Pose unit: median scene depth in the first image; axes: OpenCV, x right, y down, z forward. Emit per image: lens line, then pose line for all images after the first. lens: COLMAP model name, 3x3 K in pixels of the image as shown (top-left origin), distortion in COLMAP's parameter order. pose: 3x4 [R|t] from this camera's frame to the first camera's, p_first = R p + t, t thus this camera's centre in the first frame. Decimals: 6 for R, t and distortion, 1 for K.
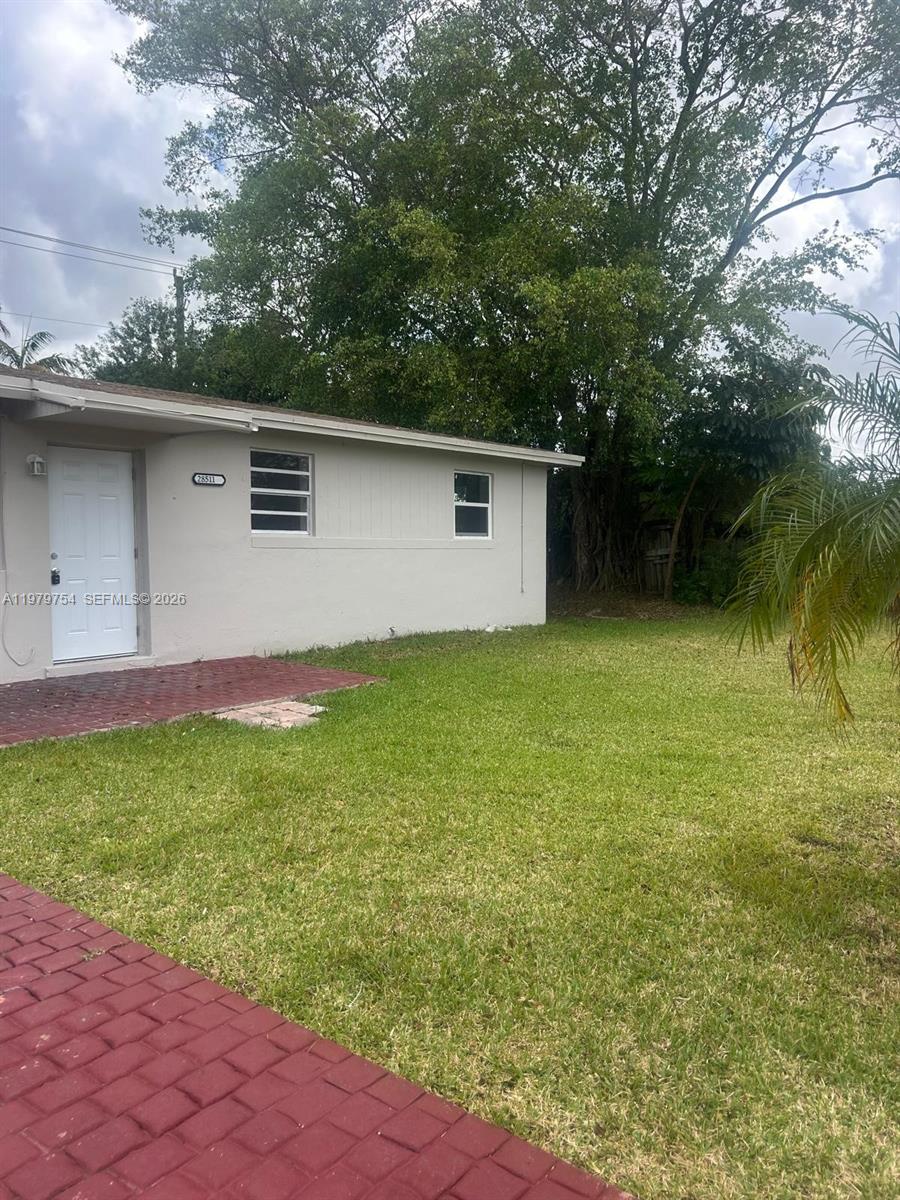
lens RADIAL K [[917.8, 0, 456.1], [0, 917.8, 617.1], [0, 0, 1]] dist [0.146029, -0.193555]
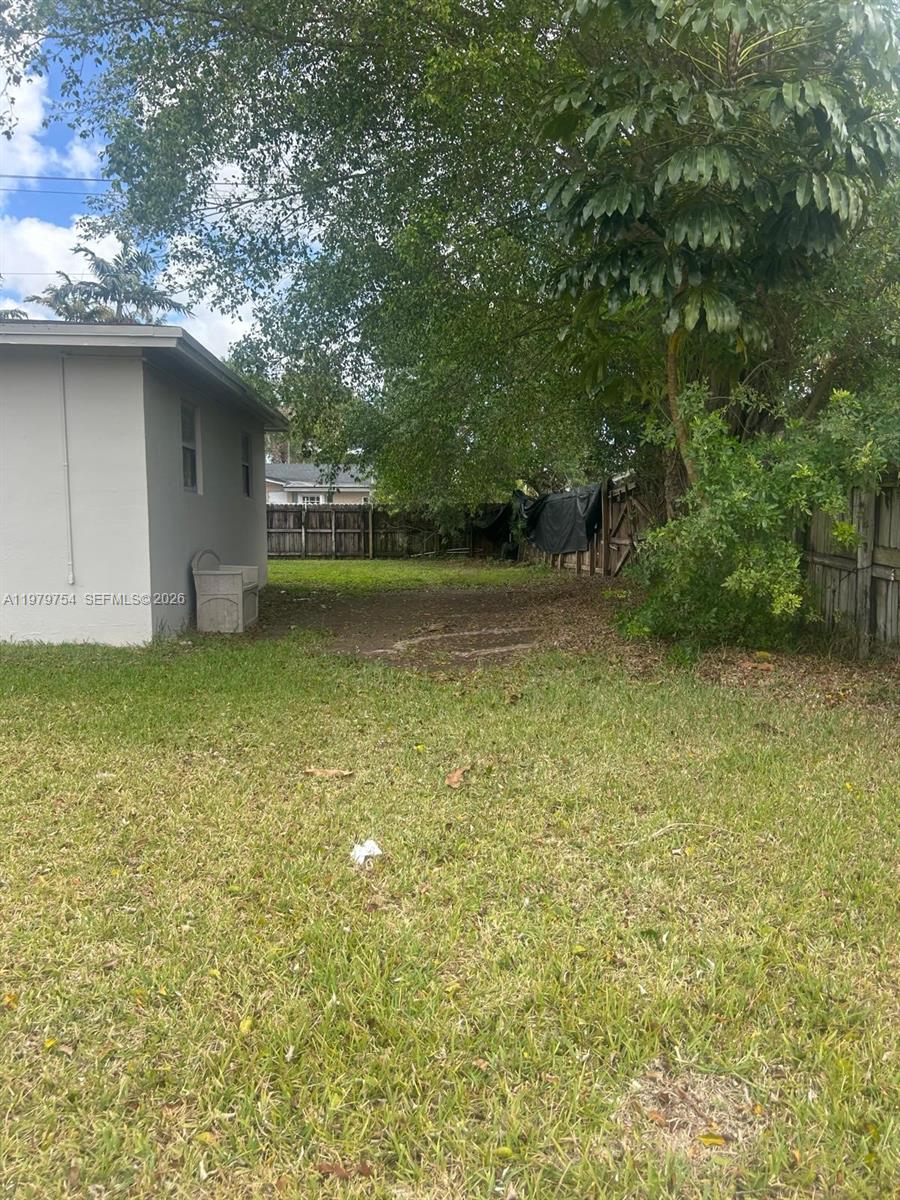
lens RADIAL K [[917.8, 0, 456.1], [0, 917.8, 617.1], [0, 0, 1]] dist [0.146029, -0.193555]
pose [[0.636005, 0.099783, -0.765206, 0.805593], [-0.070292, 0.994974, 0.071321, -0.079717], [0.768477, 0.008428, 0.639822, 1.003444]]
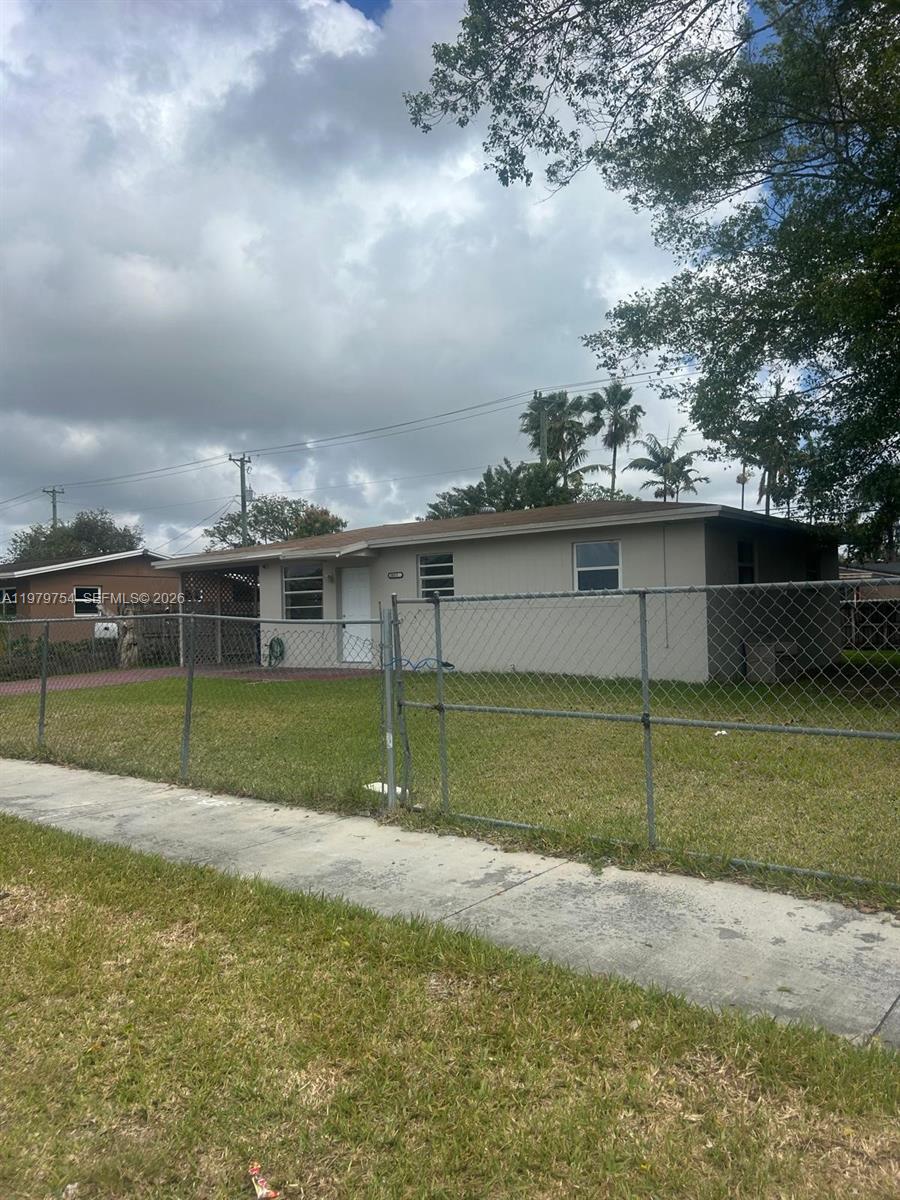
lens RADIAL K [[917.8, 0, 456.1], [0, 917.8, 617.1], [0, 0, 1]] dist [0.146029, -0.193555]
pose [[-0.025108, 0.004227, -0.999676, 1.345913], [-0.054881, 0.998477, 0.005600, -0.065087], [0.998177, 0.055004, -0.024838, 0.968478]]
